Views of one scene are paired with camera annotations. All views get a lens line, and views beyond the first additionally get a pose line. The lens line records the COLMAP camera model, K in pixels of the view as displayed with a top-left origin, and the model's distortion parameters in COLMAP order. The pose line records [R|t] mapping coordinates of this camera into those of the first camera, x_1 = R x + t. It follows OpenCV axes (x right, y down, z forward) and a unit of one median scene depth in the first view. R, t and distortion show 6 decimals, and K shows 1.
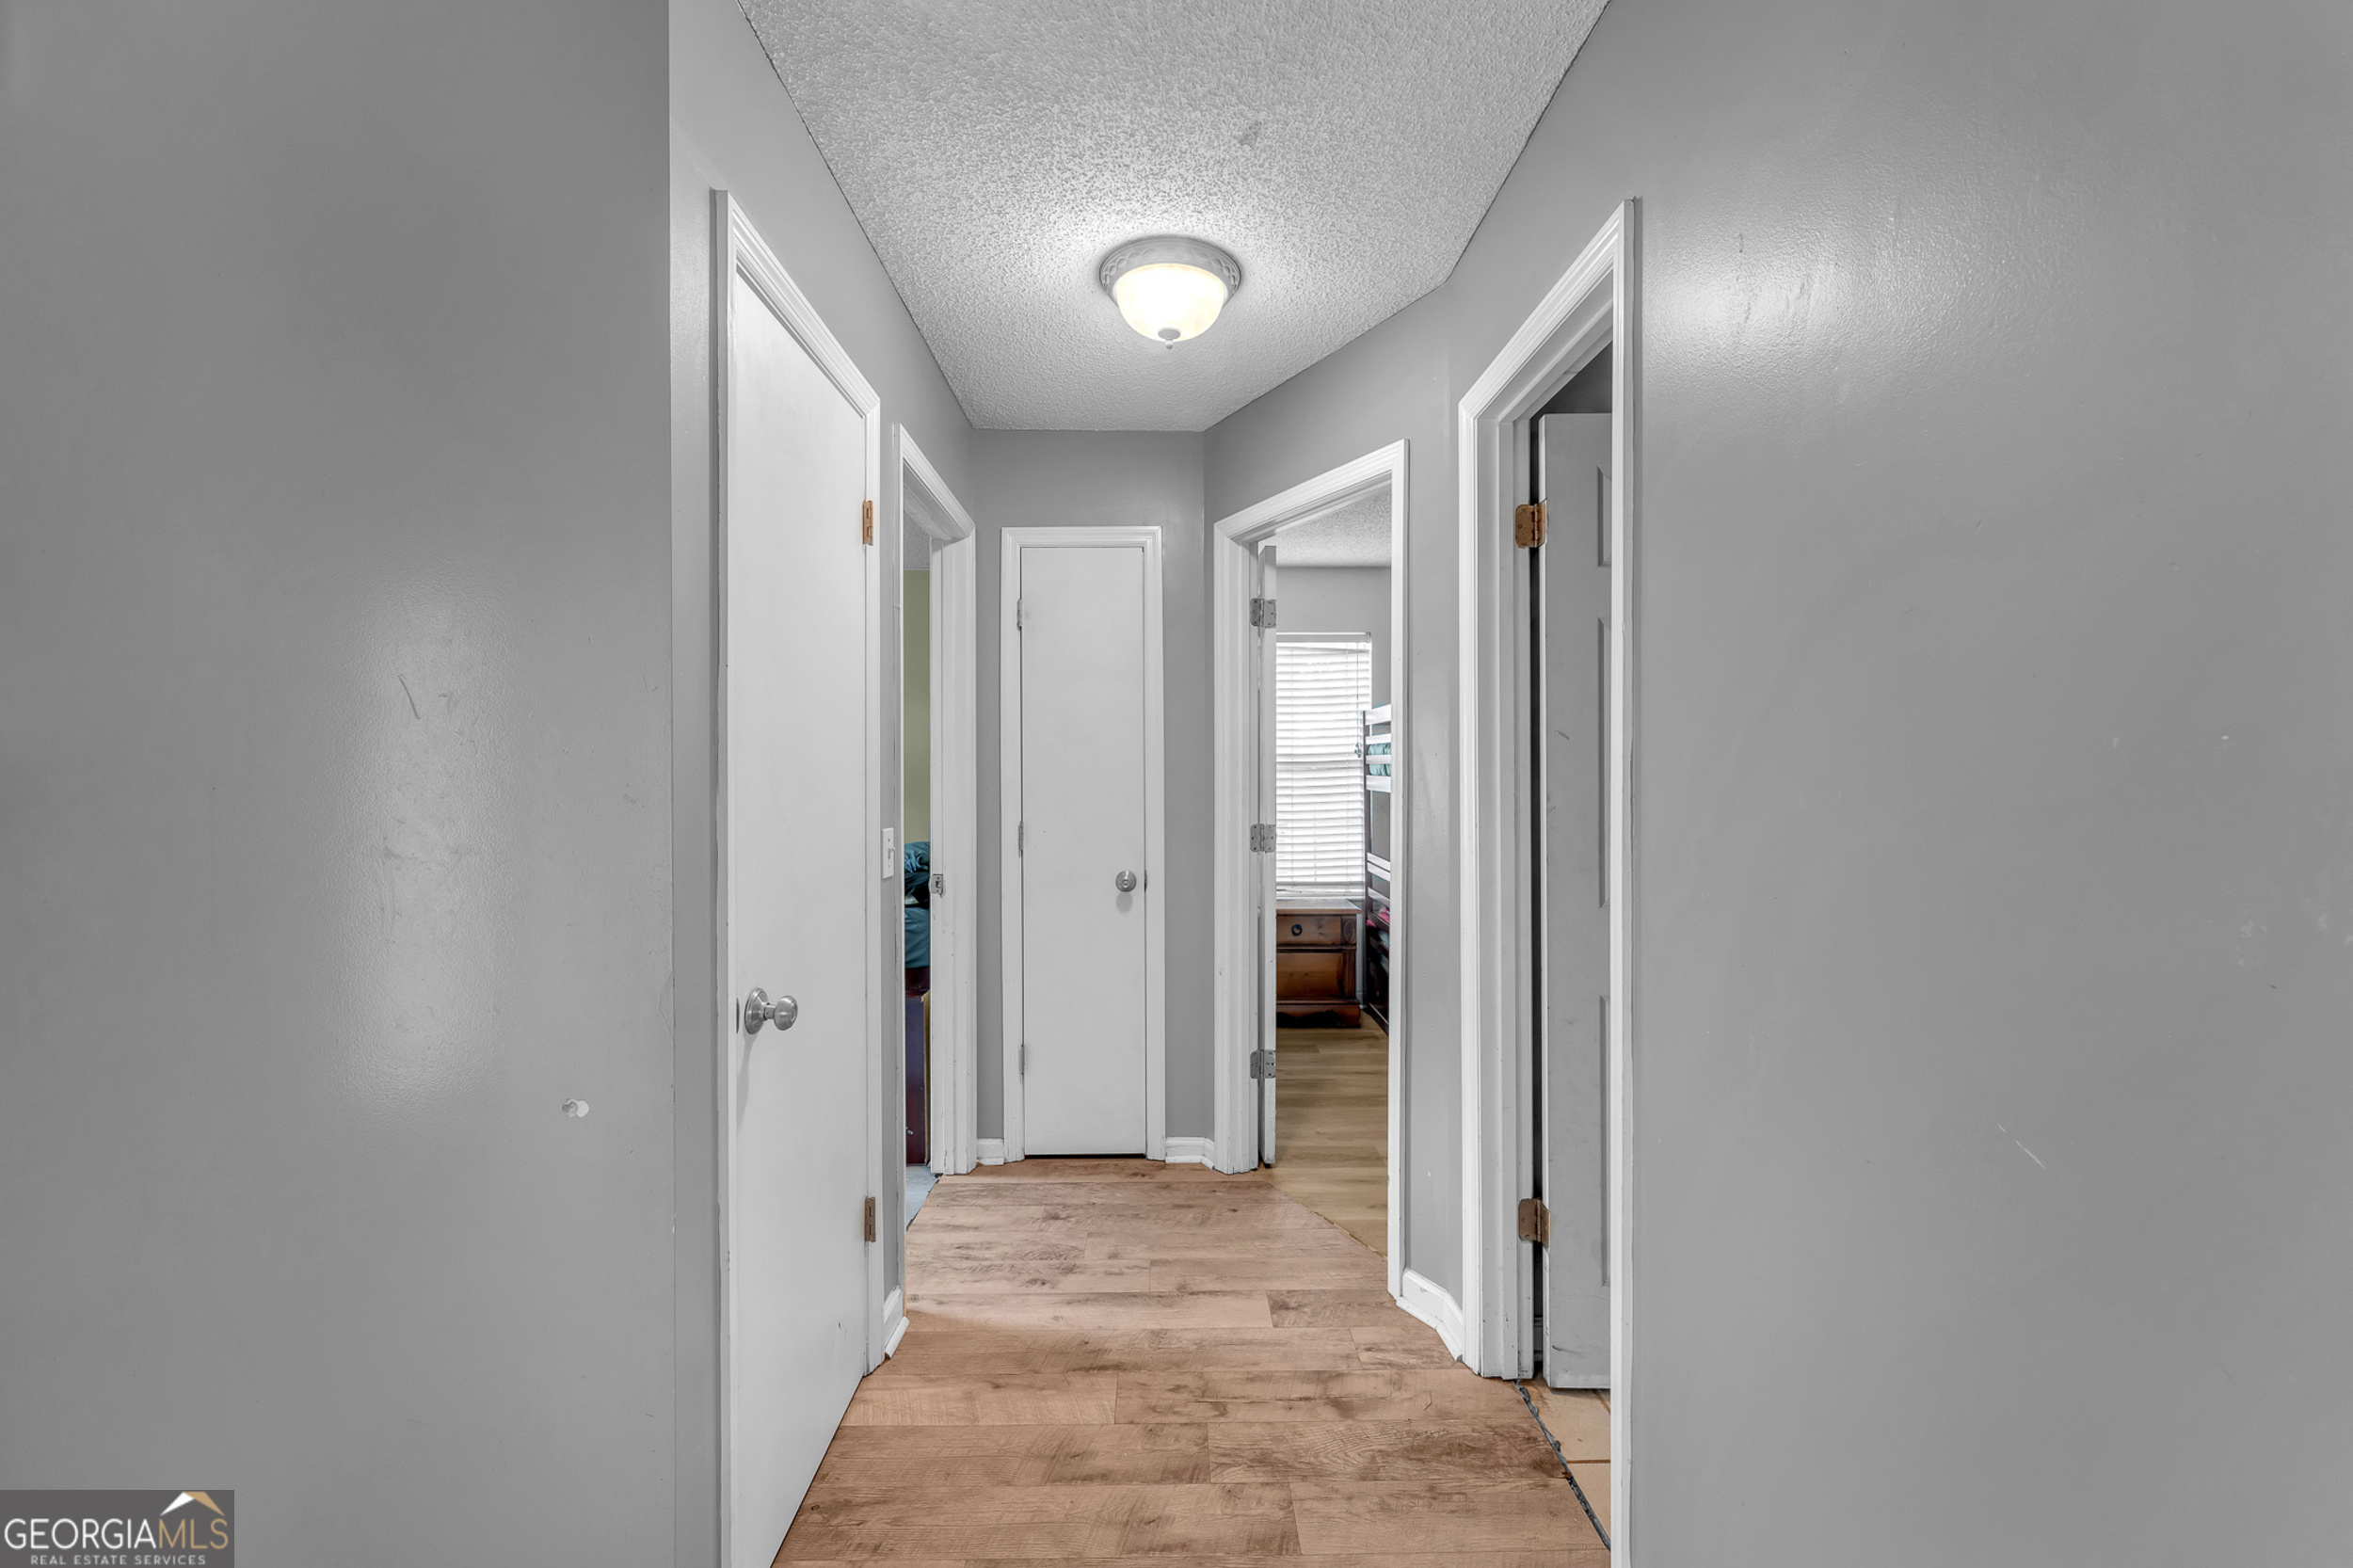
lens RADIAL K [[934.5, 0, 1177.3], [0, 934.5, 767.8], [0, 0, 1]] dist [-0.000638, -0.000016]
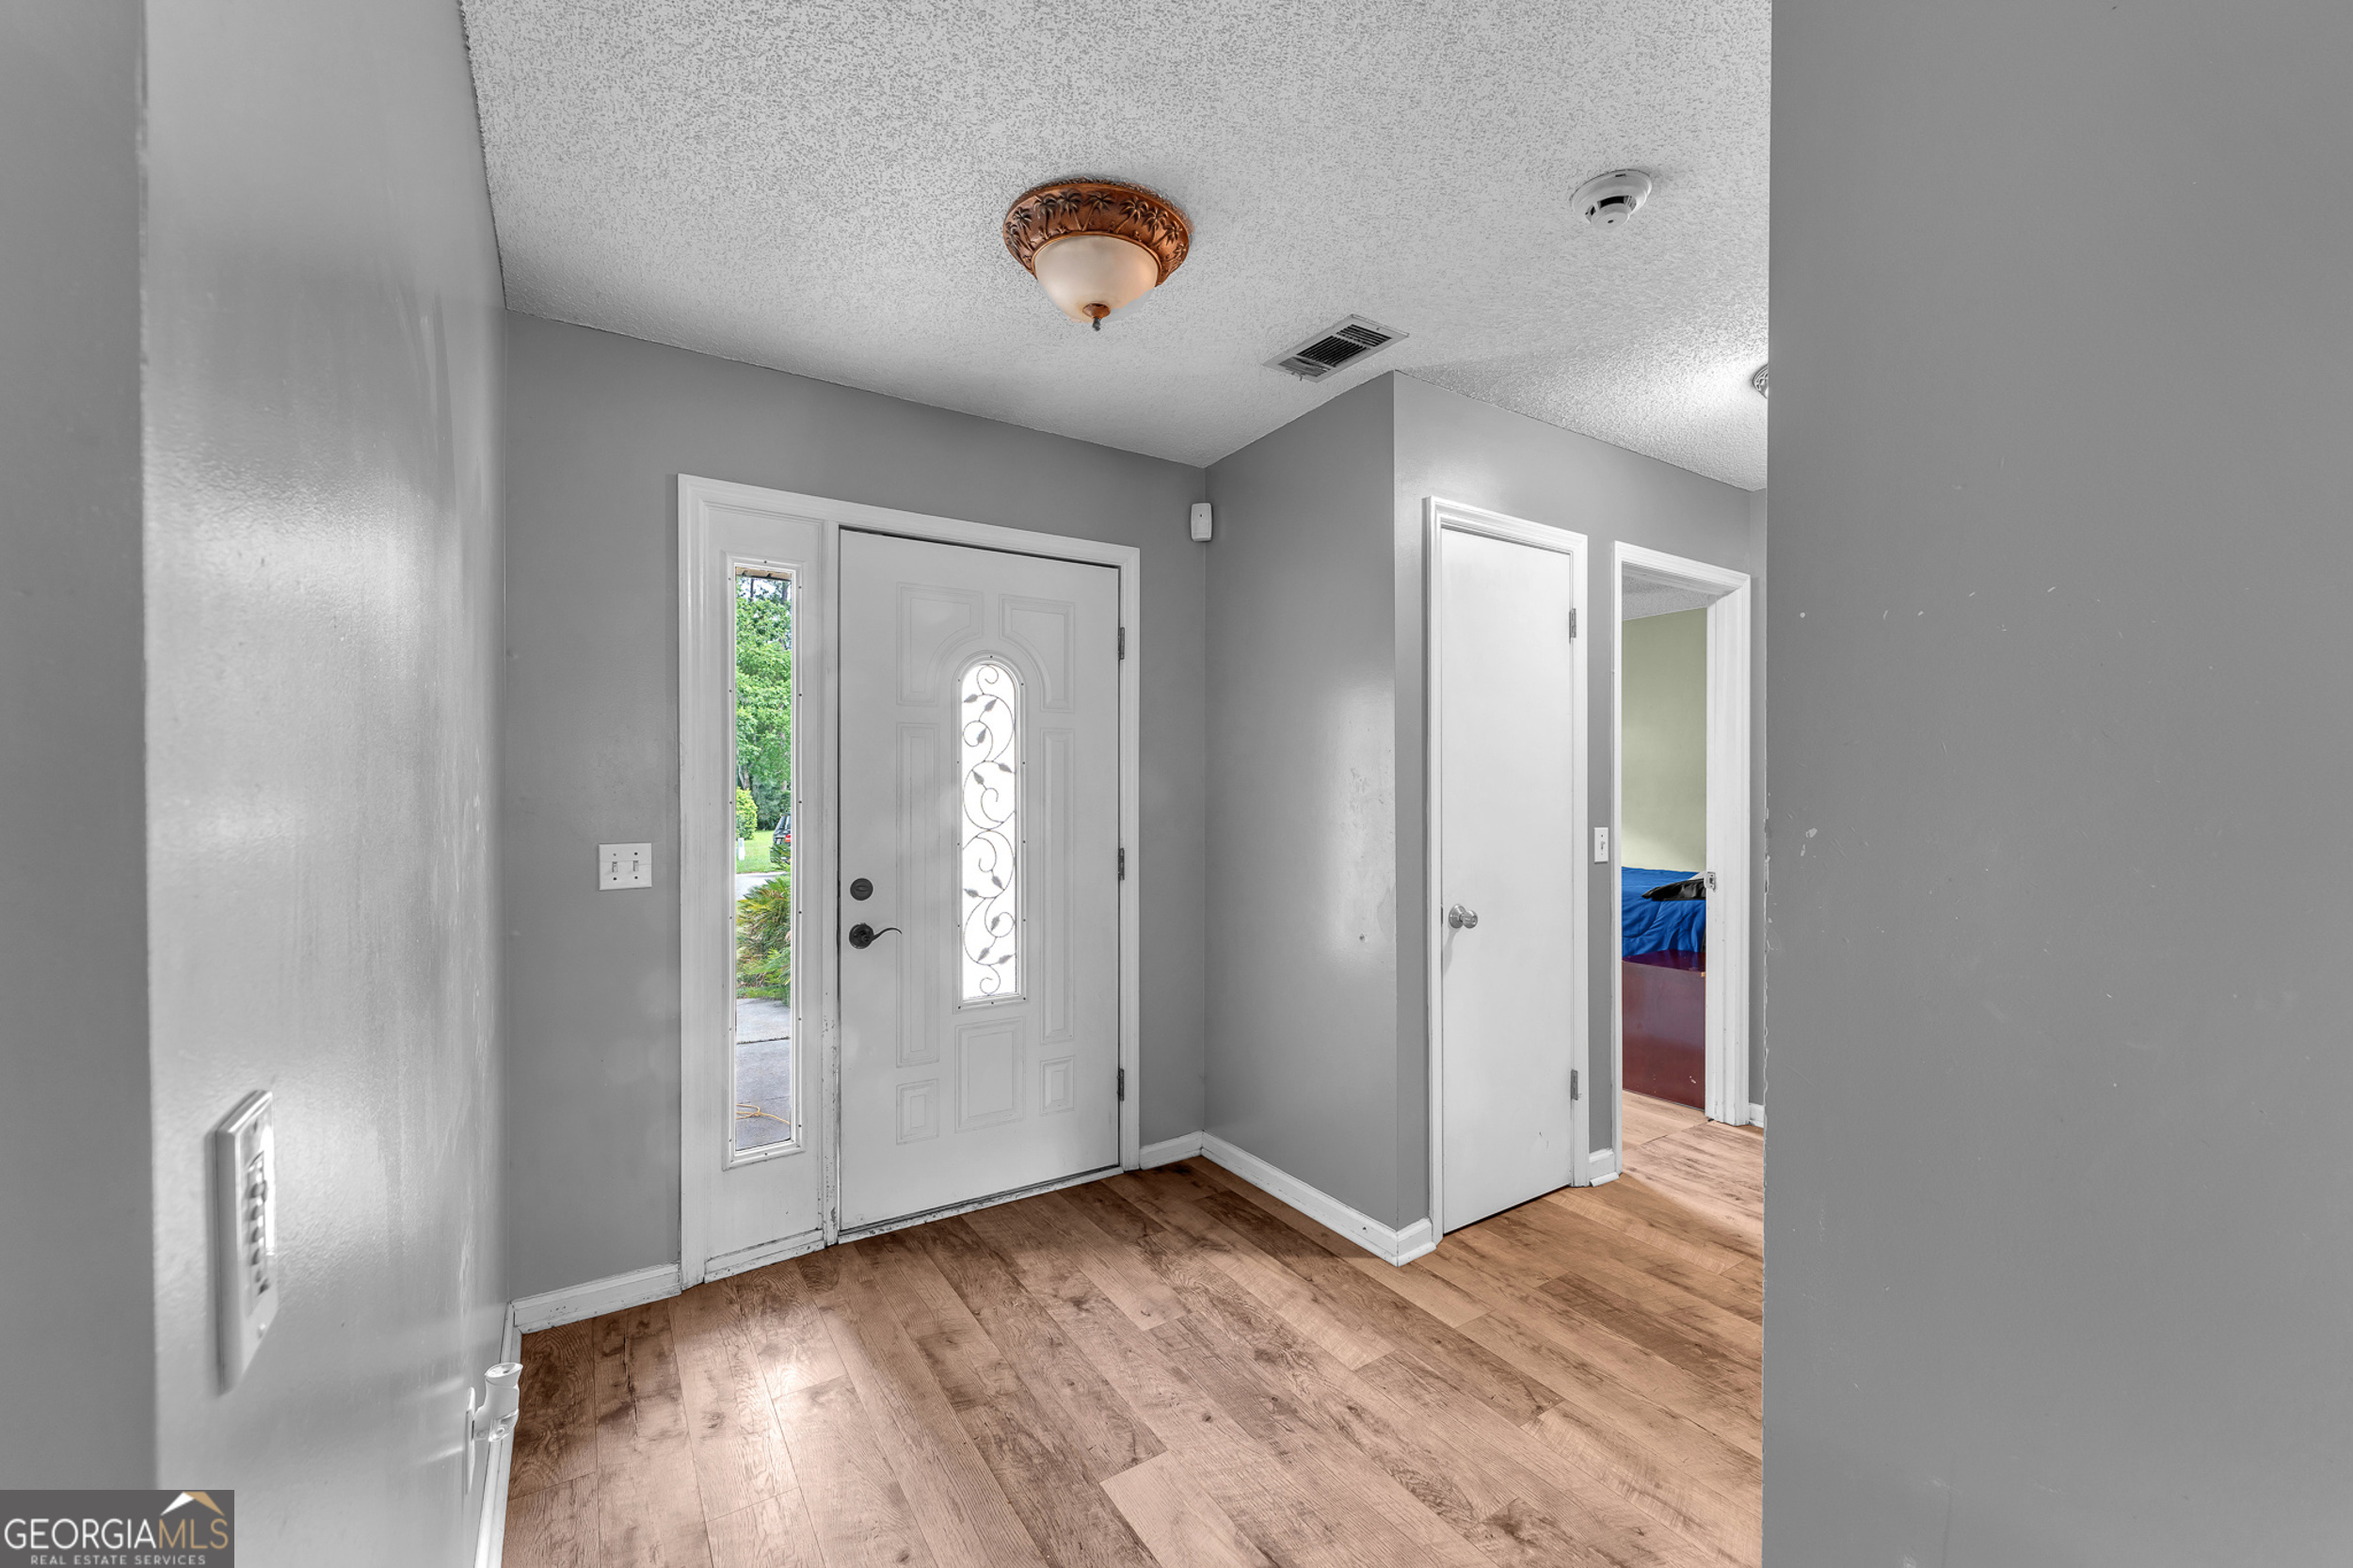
lens RADIAL K [[931.3, 0, 1176.5], [0, 931.3, 784.0], [0, 0, 1]] dist [-0.001712, -0.000020]
pose [[0.524359, -0.003689, -0.851490, 0.705003], [0.006533, 0.999979, -0.000309, -0.008888], [0.851472, -0.005401, 0.524372, -0.384475]]
